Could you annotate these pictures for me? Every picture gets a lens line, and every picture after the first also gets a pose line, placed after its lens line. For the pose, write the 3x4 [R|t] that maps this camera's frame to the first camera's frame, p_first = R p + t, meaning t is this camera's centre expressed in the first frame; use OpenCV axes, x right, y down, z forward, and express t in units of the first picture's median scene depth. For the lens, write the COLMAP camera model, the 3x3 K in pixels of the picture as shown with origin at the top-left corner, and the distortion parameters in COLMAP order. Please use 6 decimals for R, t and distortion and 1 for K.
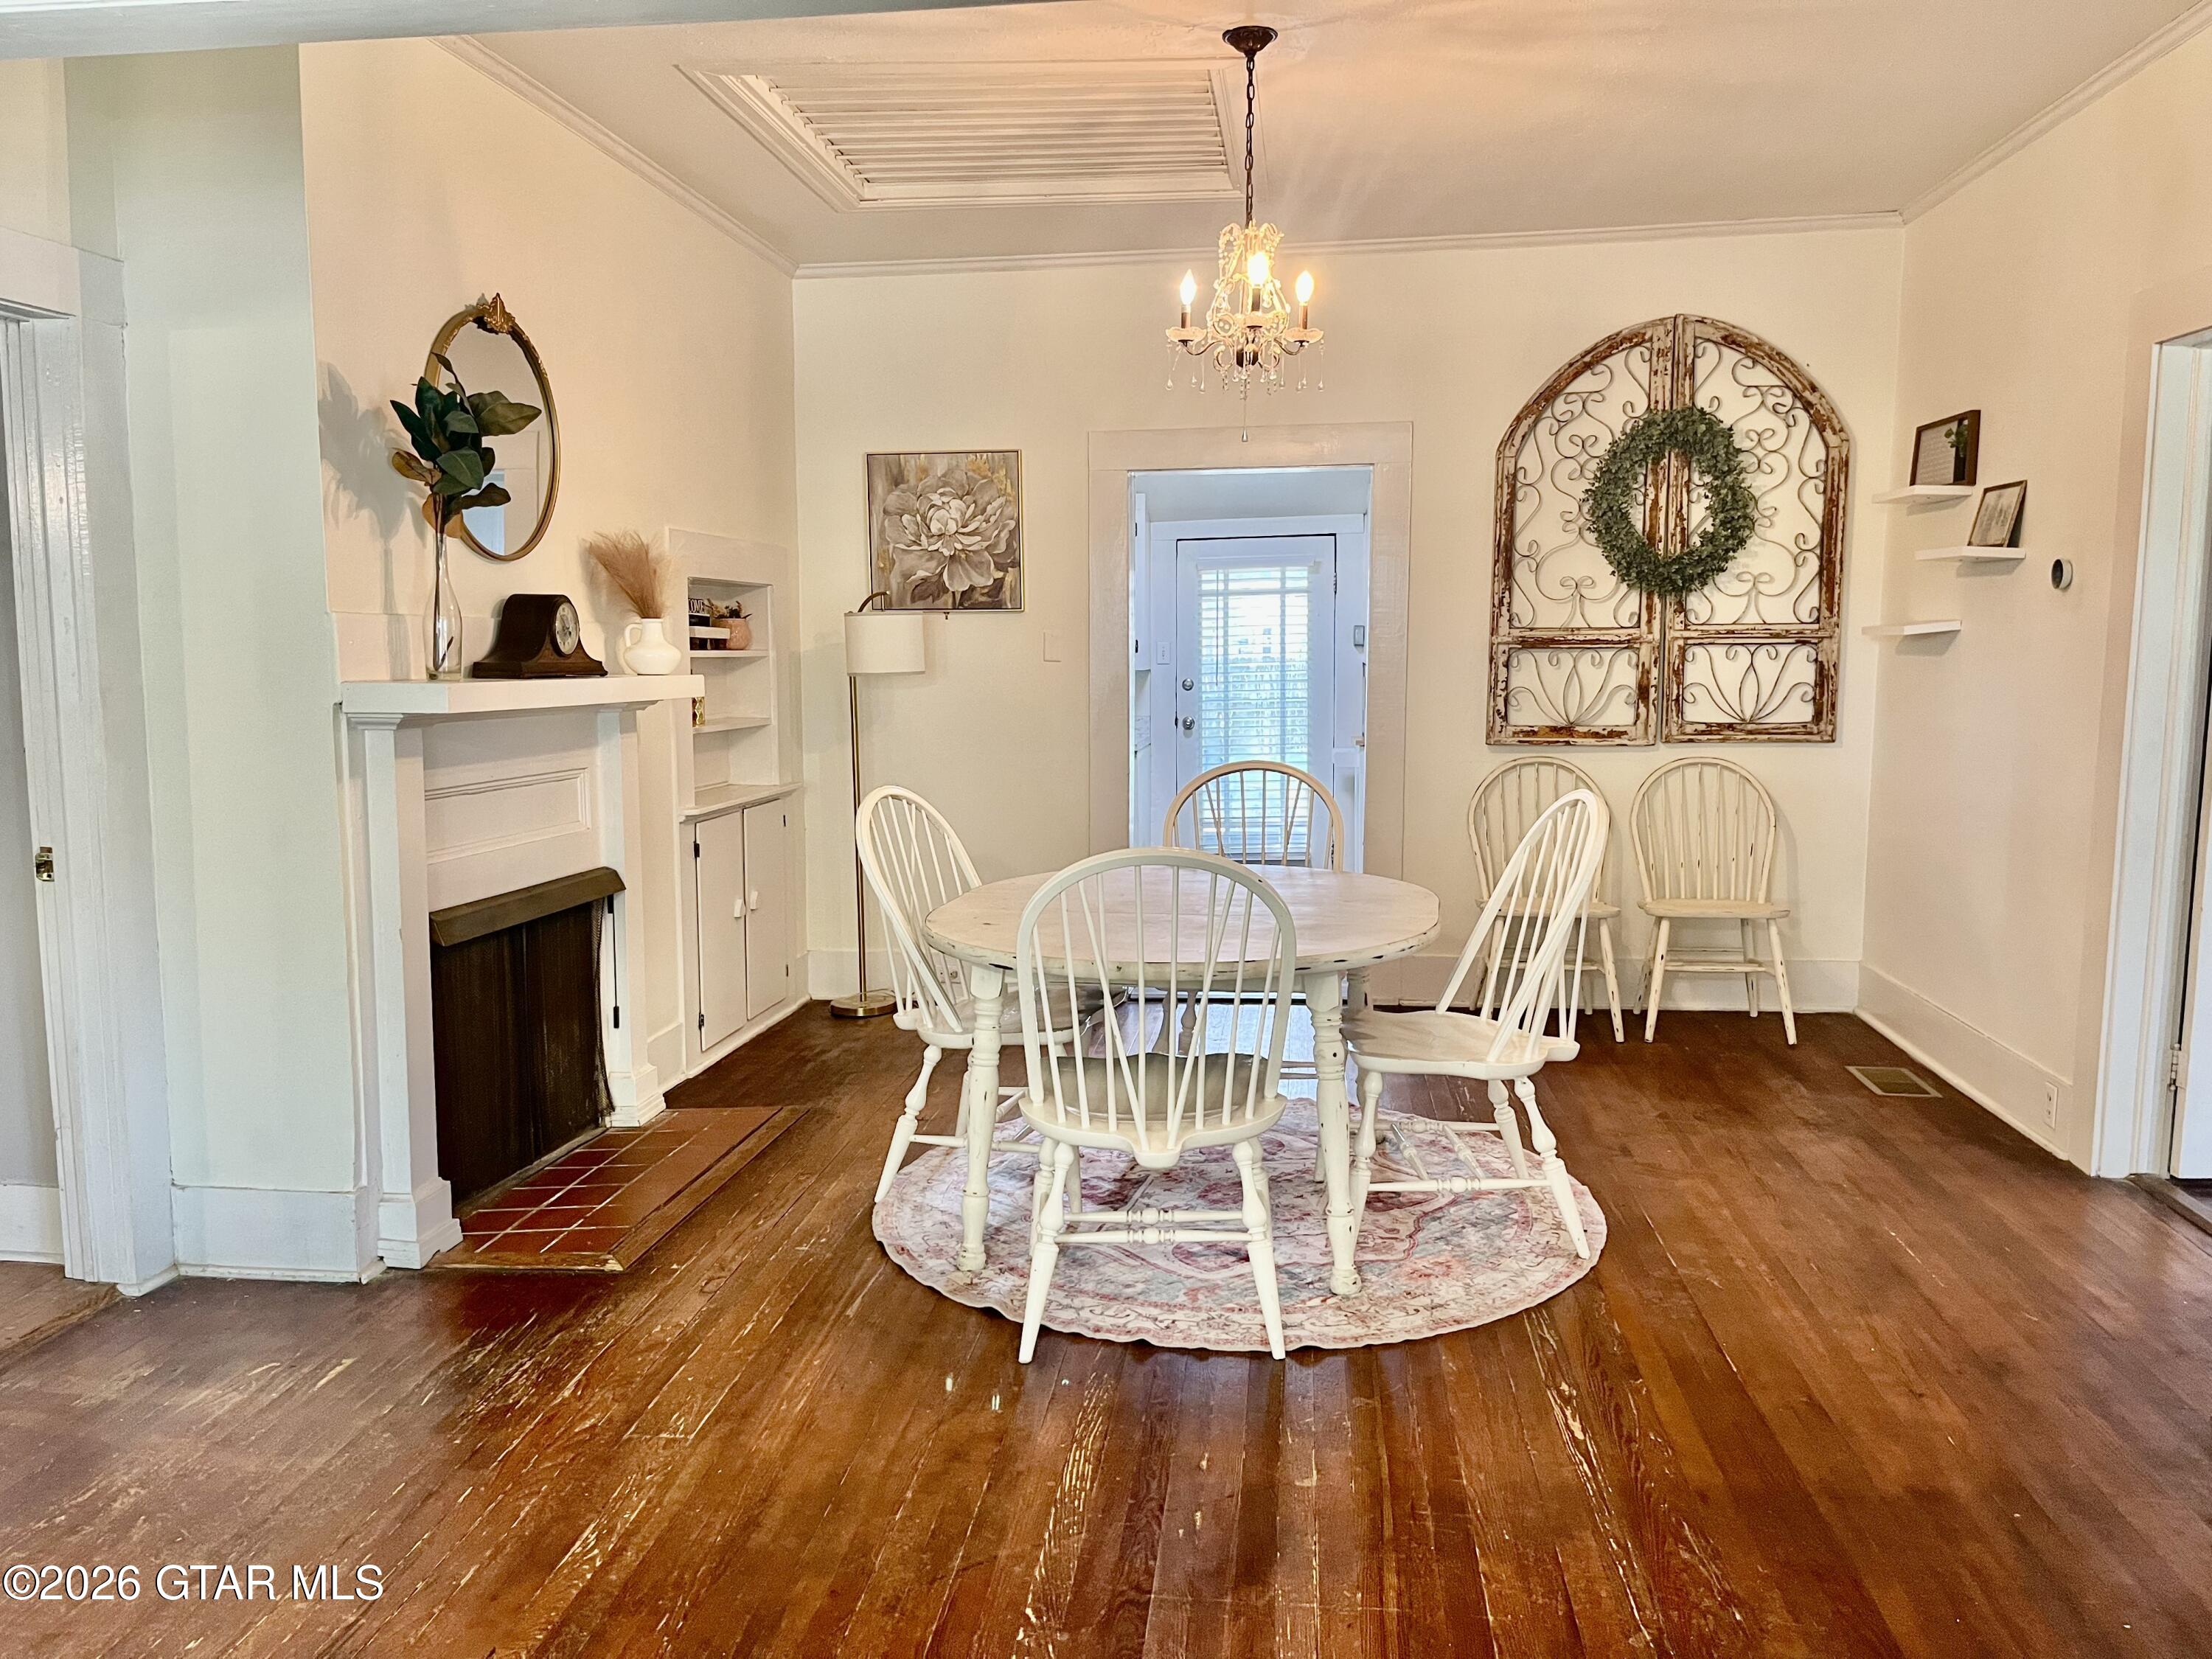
lens RADIAL K [[1674.9, 0, 1110.6], [0, 1674.9, 832.3], [0, 0, 1]] dist [0.059130, -0.067806]
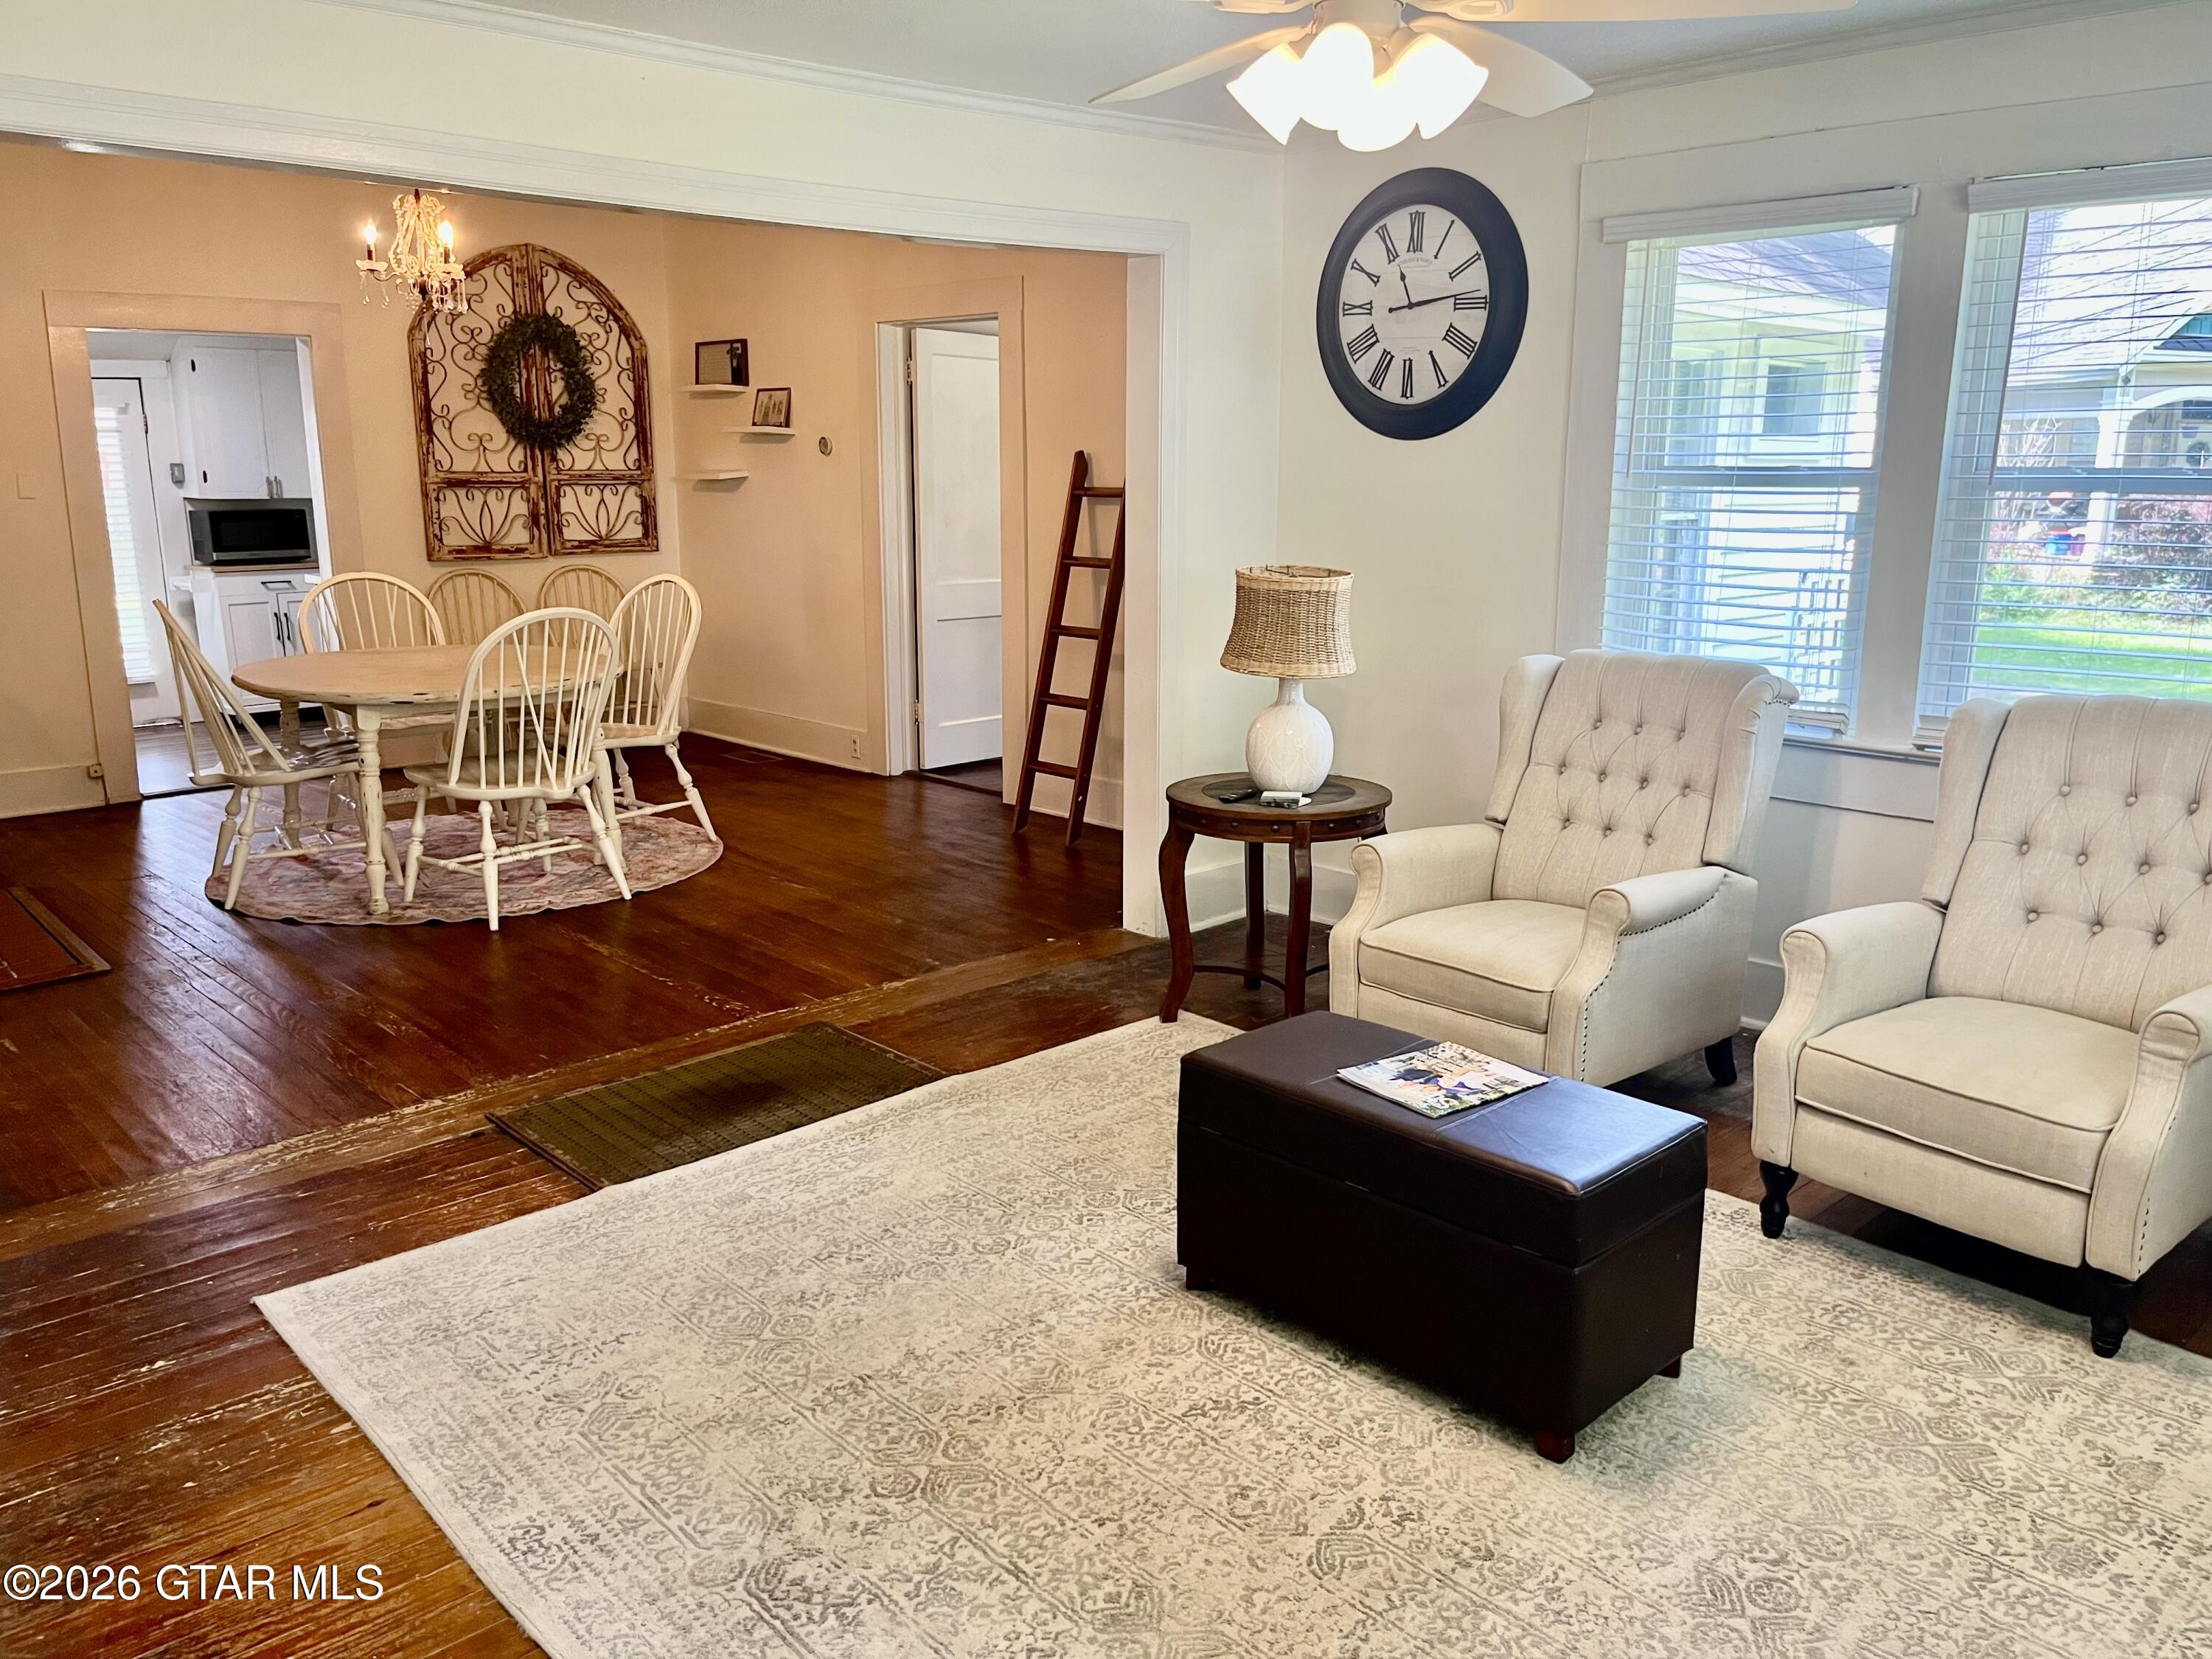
lens RADIAL K [[1674.9, 0, 1110.6], [0, 1674.9, 832.3], [0, 0, 1]] dist [0.059130, -0.067806]
pose [[0.646761, -0.157319, 0.746291, -0.465098], [0.085153, 0.987272, 0.134321, 0.025898], [-0.757924, -0.023325, 0.651926, -0.281555]]
